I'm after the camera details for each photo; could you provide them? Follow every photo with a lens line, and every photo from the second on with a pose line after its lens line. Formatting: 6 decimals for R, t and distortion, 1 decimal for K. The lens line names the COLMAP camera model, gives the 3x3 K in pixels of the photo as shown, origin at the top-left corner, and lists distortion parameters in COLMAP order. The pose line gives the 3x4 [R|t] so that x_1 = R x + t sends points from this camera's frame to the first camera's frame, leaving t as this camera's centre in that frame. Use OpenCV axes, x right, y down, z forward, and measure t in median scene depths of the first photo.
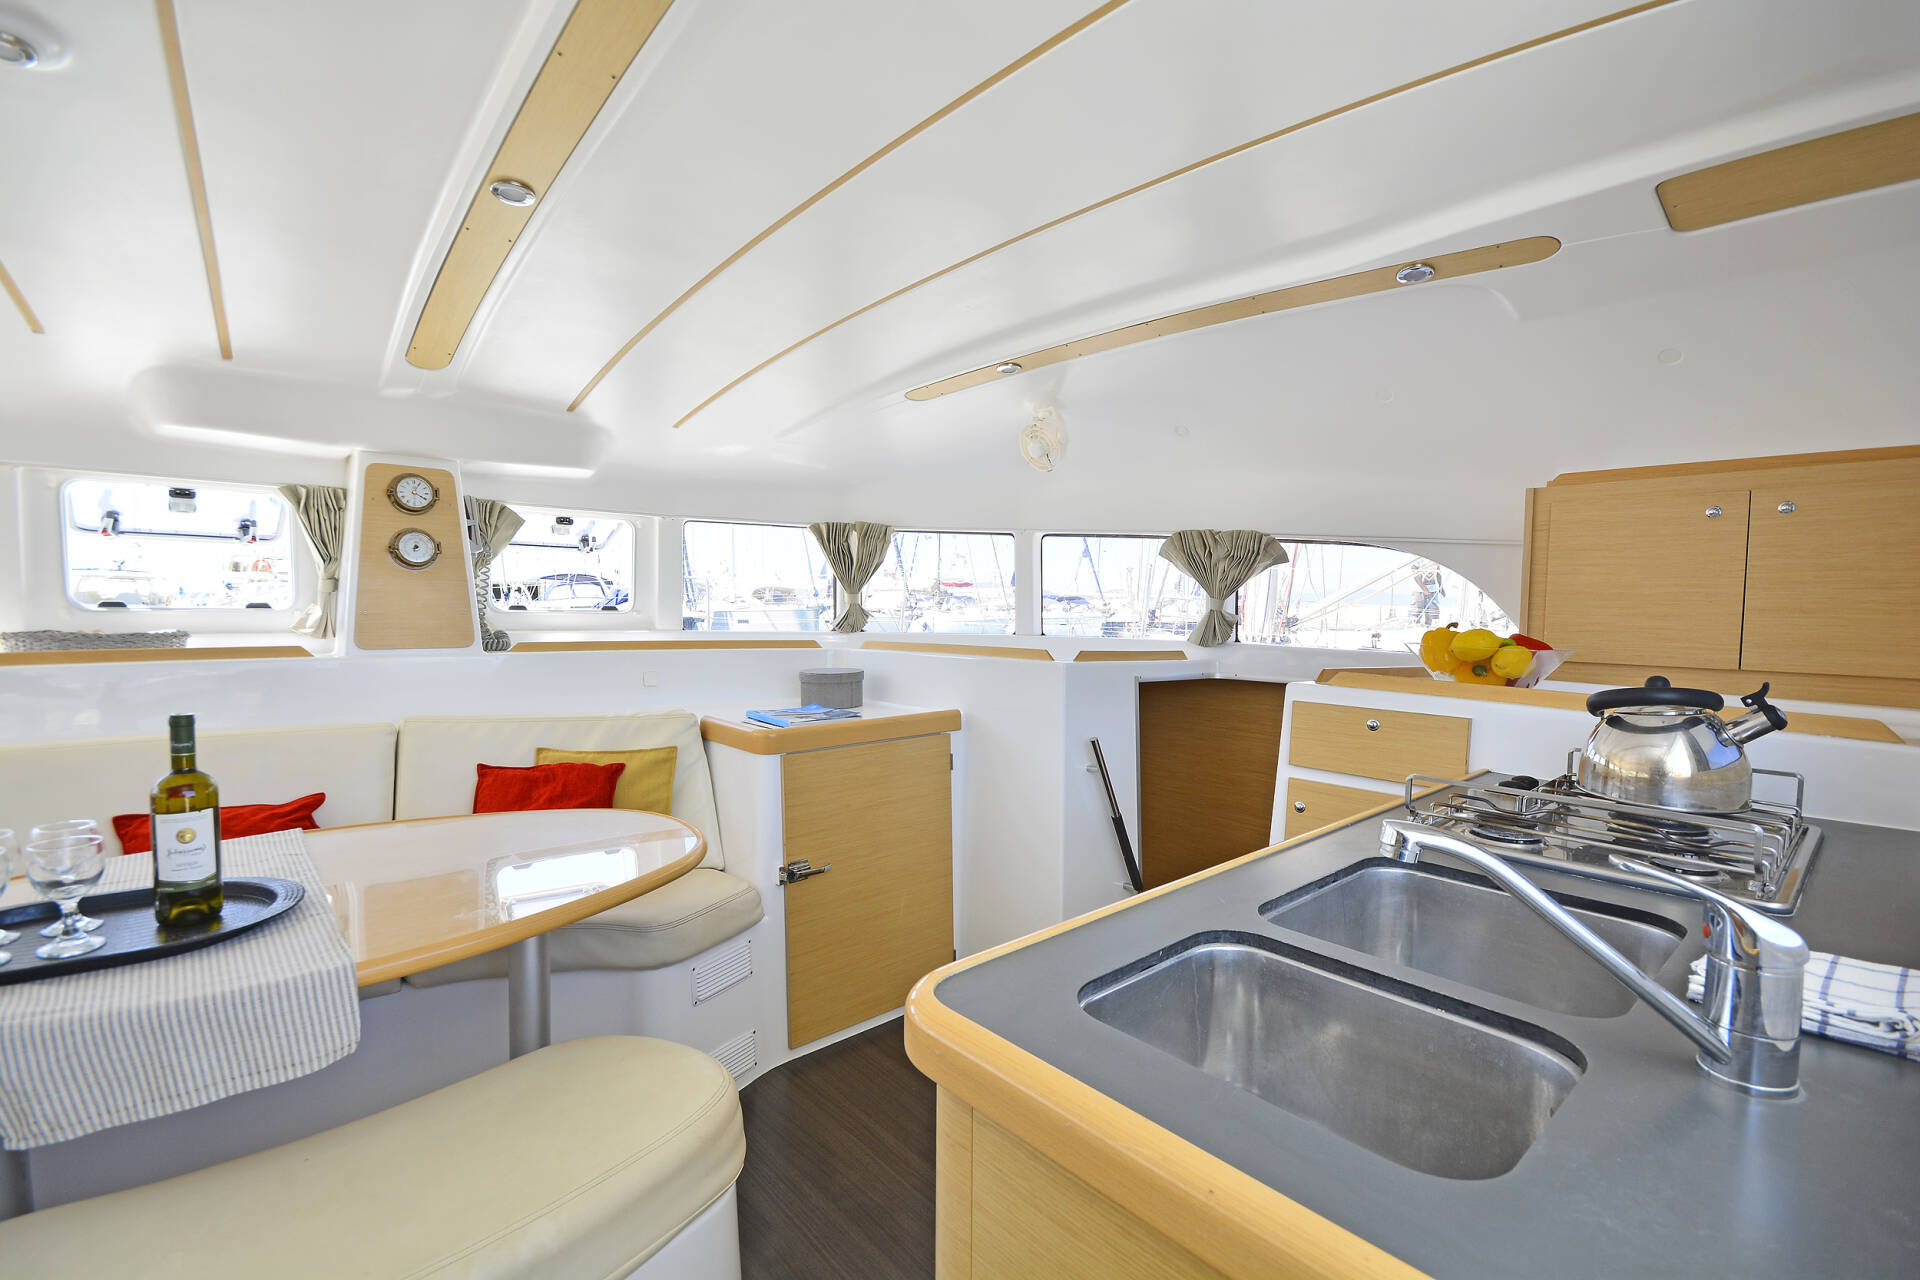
lens RADIAL K [[845.7, 0, 960.6], [0, 845.7, 648.7], [0, 0, 1]] dist [0.003077, -0.006729]
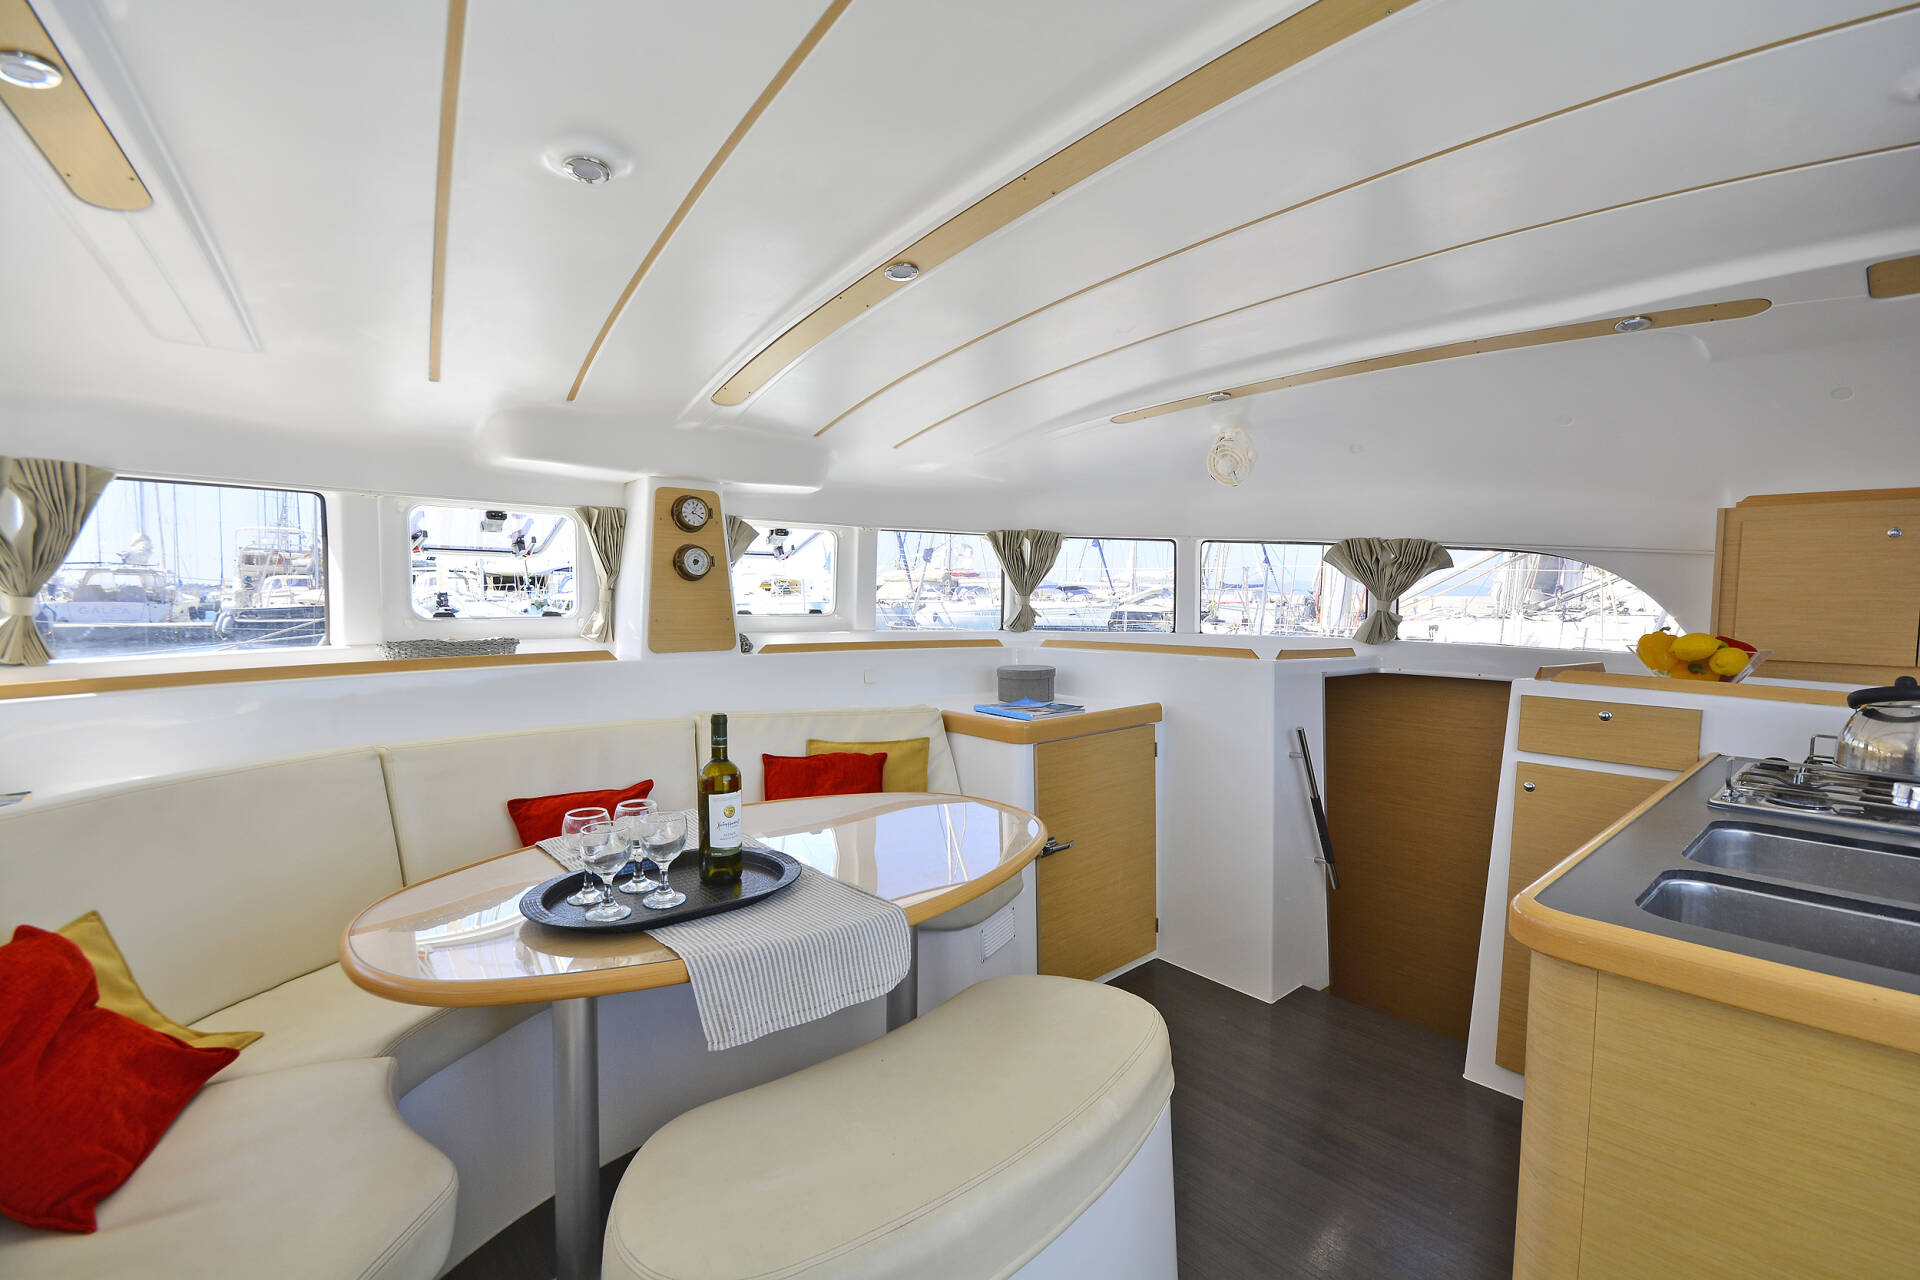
lens RADIAL K [[846.3, 0, 963.7], [0, 846.3, 643.5], [0, 0, 1]] dist [0.001354, -0.006635]
pose [[0.999976, -0.005600, -0.004151, -0.274925], [0.005625, 0.999965, 0.006194, -0.015289], [0.004116, -0.006217, 0.999972, -0.117880]]
